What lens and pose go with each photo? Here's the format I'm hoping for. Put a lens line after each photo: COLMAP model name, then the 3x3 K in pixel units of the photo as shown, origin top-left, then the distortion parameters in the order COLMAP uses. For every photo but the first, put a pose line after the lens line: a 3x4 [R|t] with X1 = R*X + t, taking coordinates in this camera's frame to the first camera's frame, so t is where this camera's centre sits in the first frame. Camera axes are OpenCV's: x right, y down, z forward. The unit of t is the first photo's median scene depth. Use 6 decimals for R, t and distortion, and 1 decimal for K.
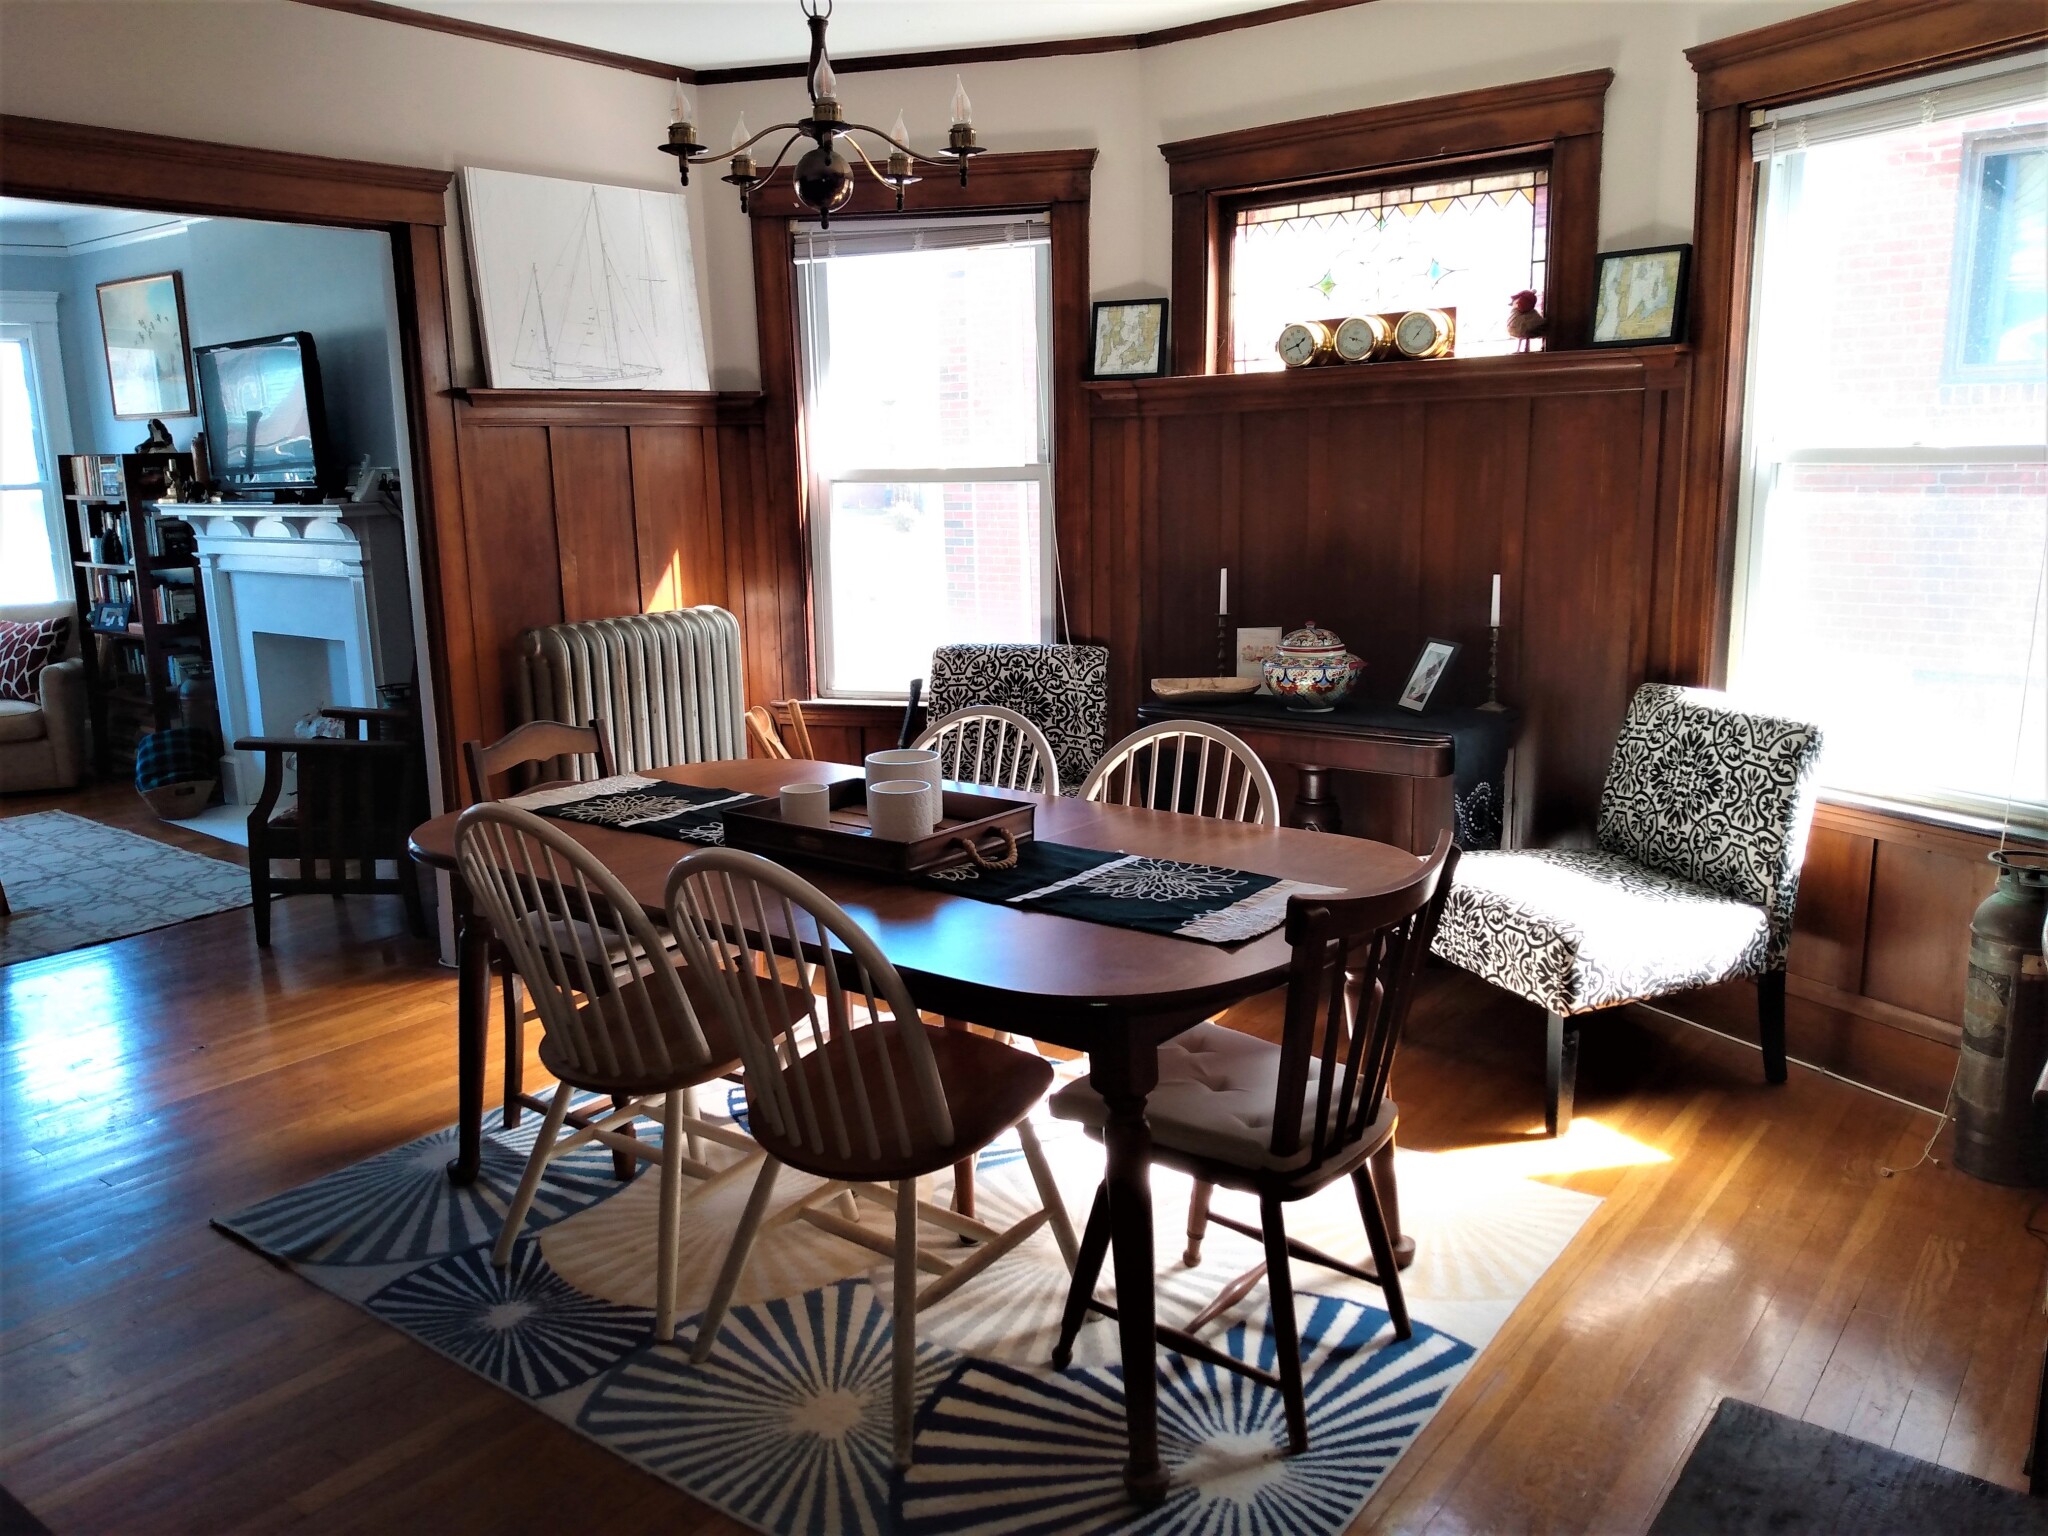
lens RADIAL K [[1584.7, 0, 1021.8], [0, 1584.7, 771.5], [0, 0, 1]] dist [-0.004363, -0.004051]
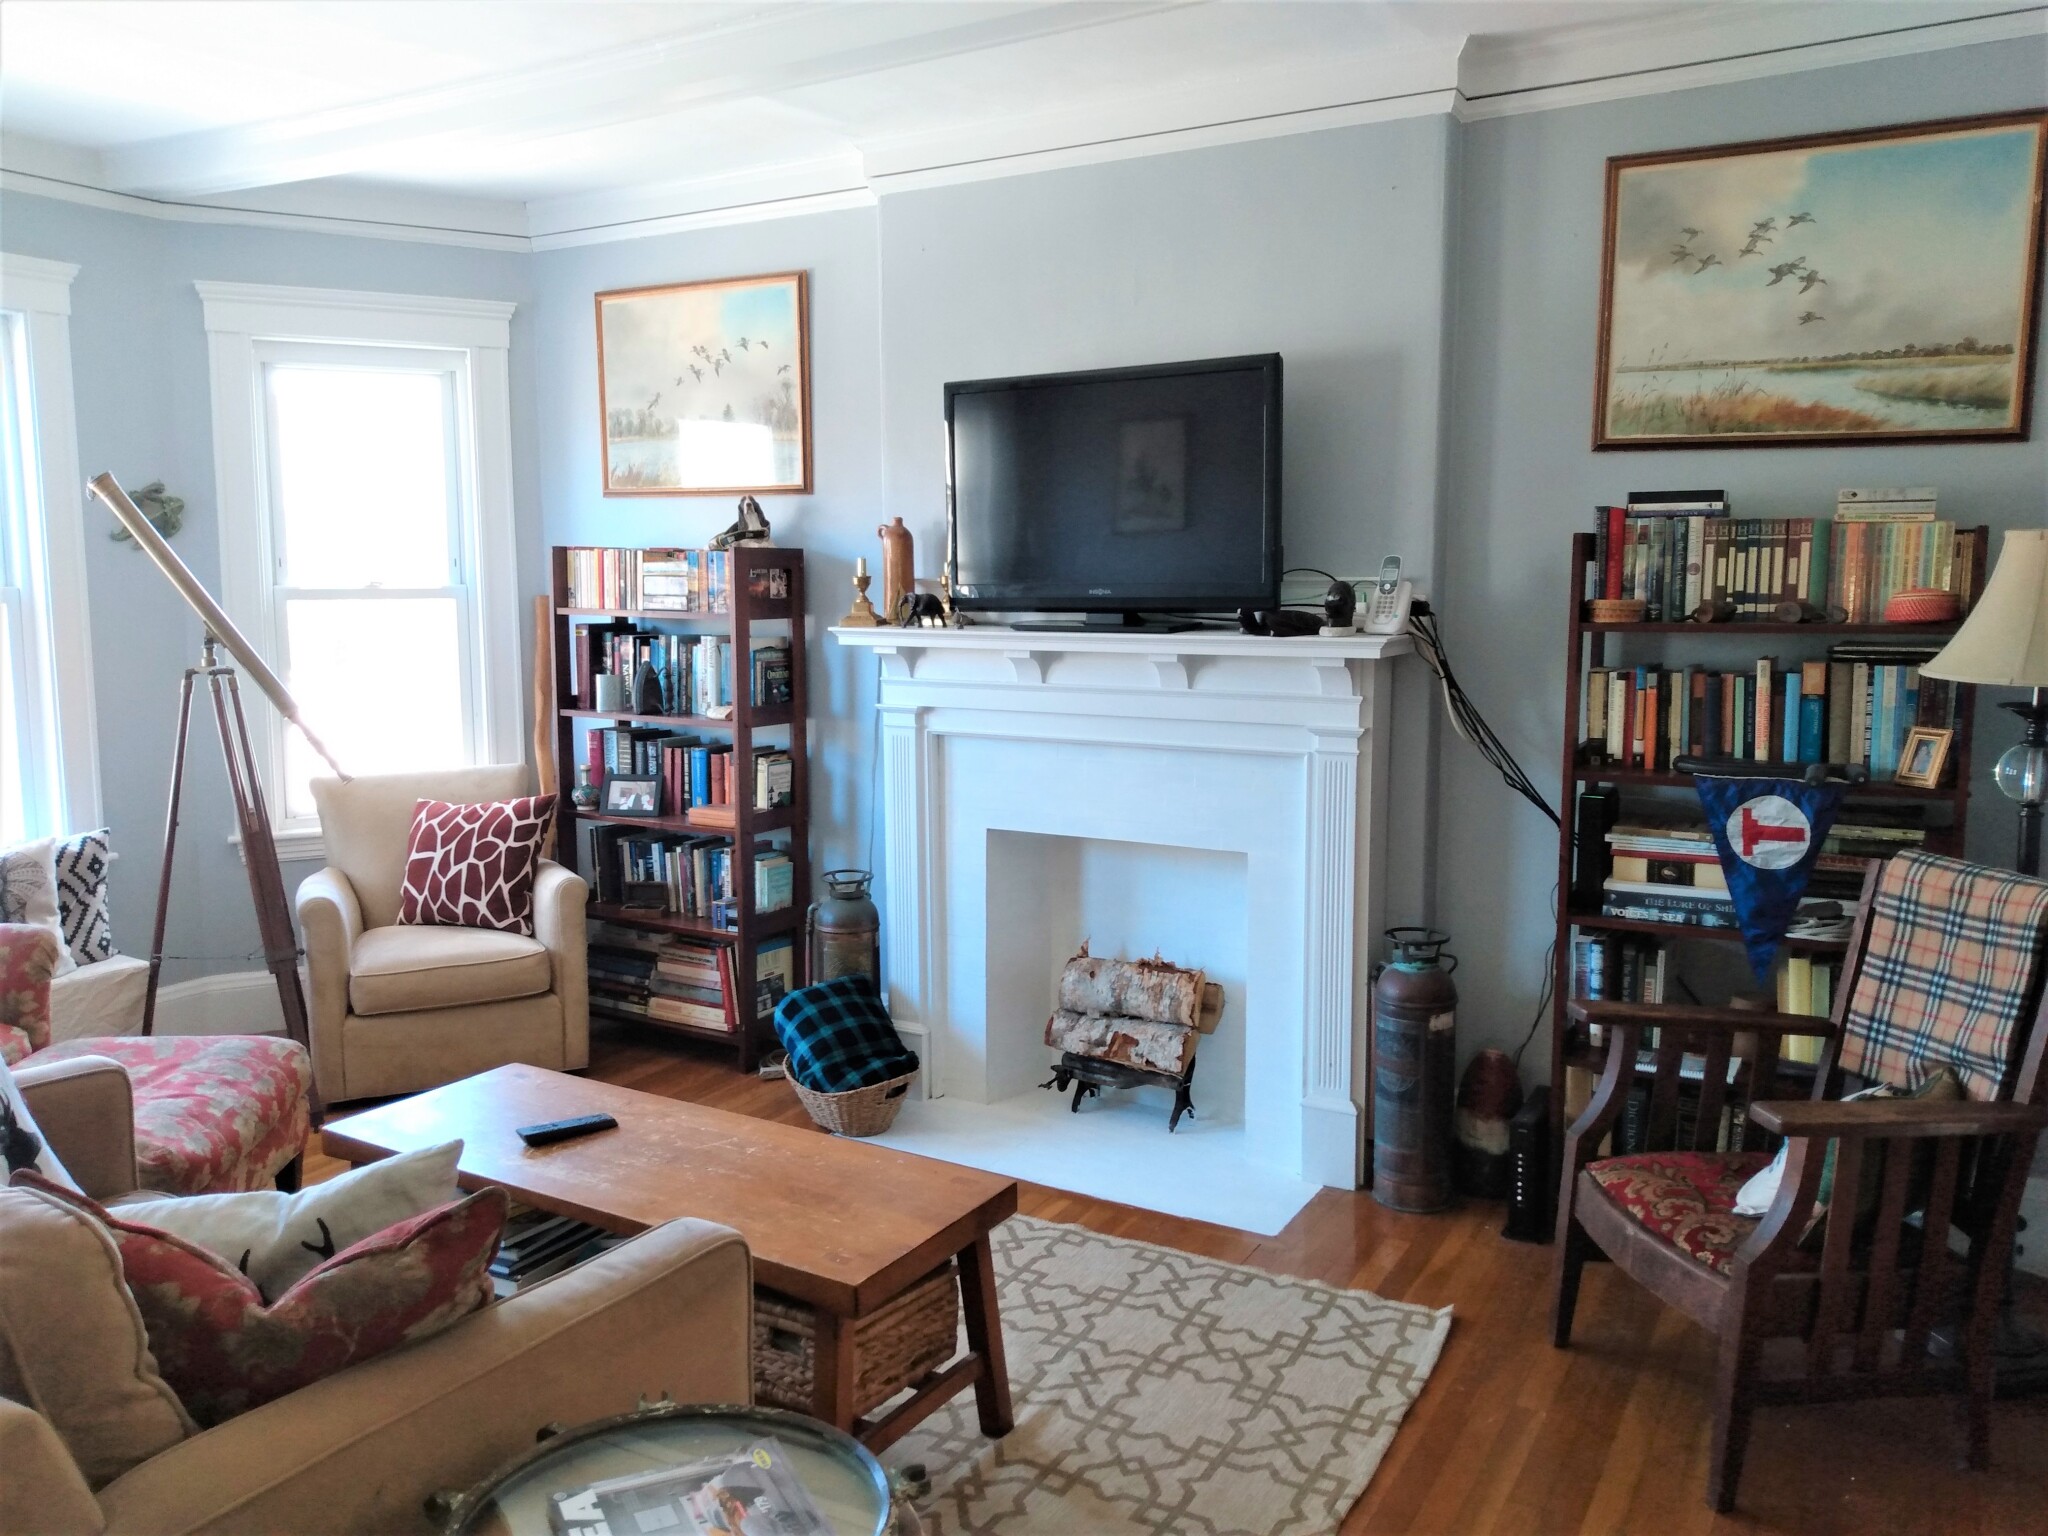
lens RADIAL K [[1584.7, 0, 1028.1], [0, 1584.7, 764.3], [0, 0, 1]] dist [-0.004363, -0.004051]
pose [[0.988664, 0.001767, 0.150135, -0.520156], [0.009364, 0.997258, -0.073403, -0.062509], [-0.149854, 0.073977, 0.985937, 0.342147]]
